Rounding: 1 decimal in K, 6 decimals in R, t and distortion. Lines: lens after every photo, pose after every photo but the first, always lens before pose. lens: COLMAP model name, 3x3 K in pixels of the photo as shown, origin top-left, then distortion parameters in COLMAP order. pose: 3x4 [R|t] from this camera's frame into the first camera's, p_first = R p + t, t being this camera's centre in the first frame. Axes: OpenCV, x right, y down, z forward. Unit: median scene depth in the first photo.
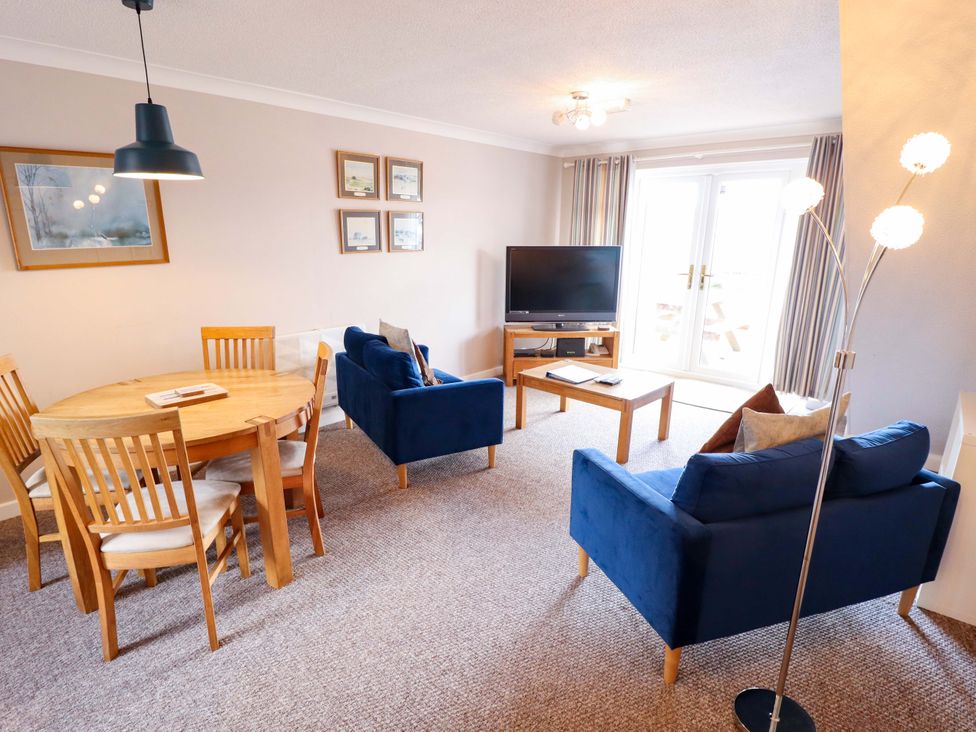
lens RADIAL K [[508.7, 0, 497.2], [0, 508.7, 363.0], [0, 0, 1]] dist [0.002343, -0.014521]
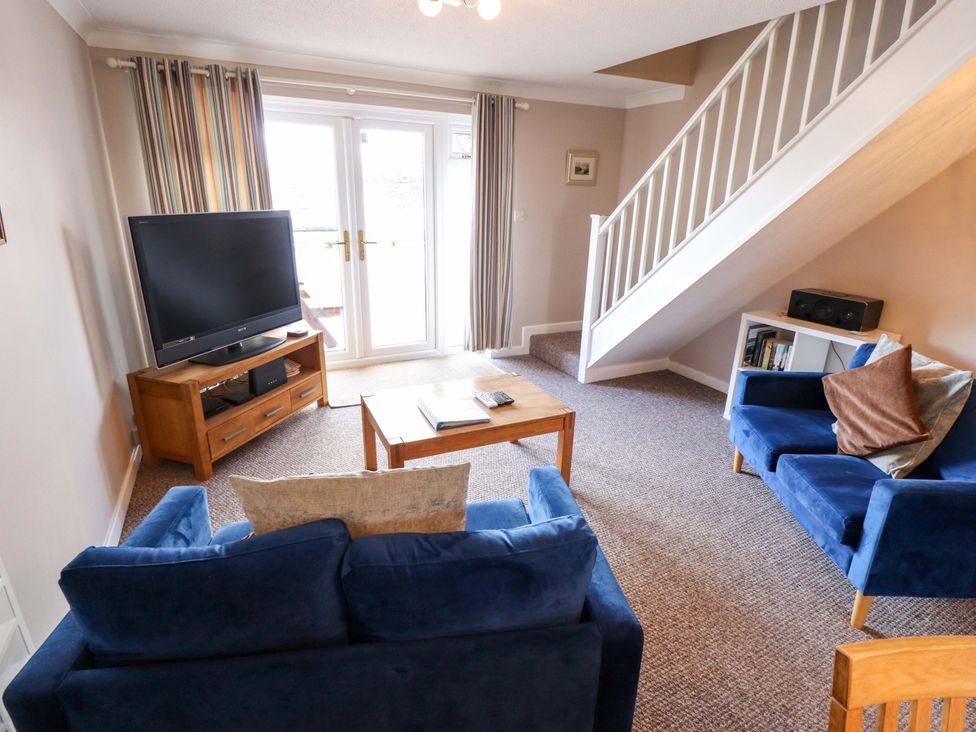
lens RADIAL K [[500.6, 0, 497.2], [0, 500.6, 358.7], [0, 0, 1]] dist [-0.029320, 0.000267]
pose [[0.393195, -0.282000, 0.875142, -0.279772], [0.207432, 0.954473, 0.214366, -0.125535], [-0.895751, 0.097245, 0.433790, 0.487252]]
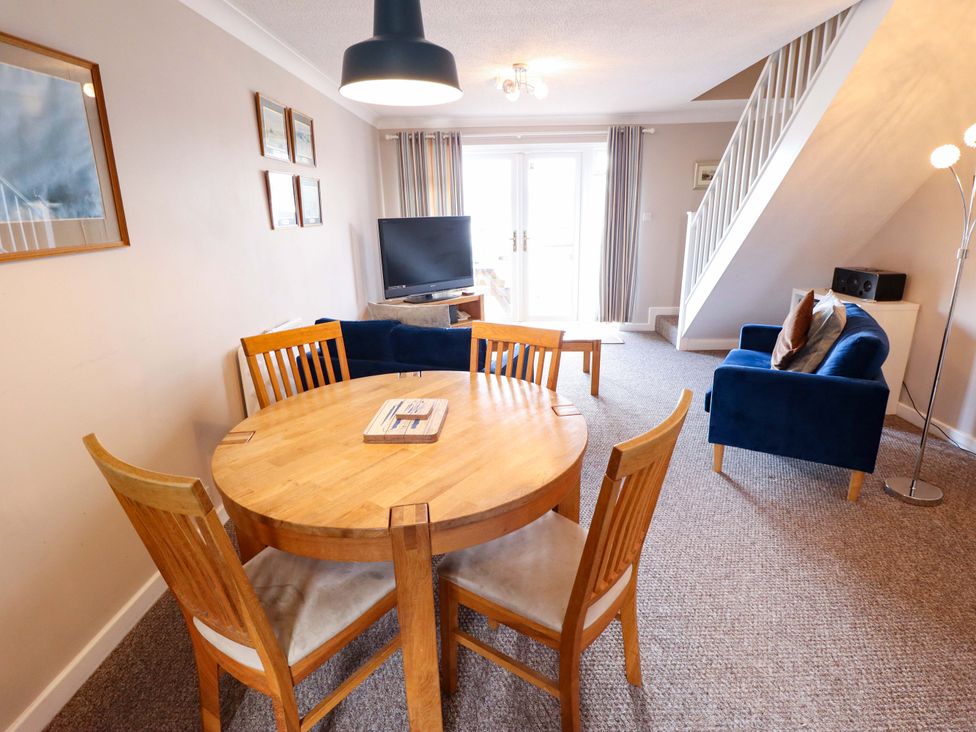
lens RADIAL K [[478.4, 0, 491.2], [0, 478.4, 352.7], [0, 0, 1]] dist [-0.034153, -0.000529]
pose [[0.782606, -0.196884, 0.590563, -0.376011], [0.180509, 0.979682, 0.087403, -0.025553], [-0.595772, 0.038200, 0.802245, 0.174486]]
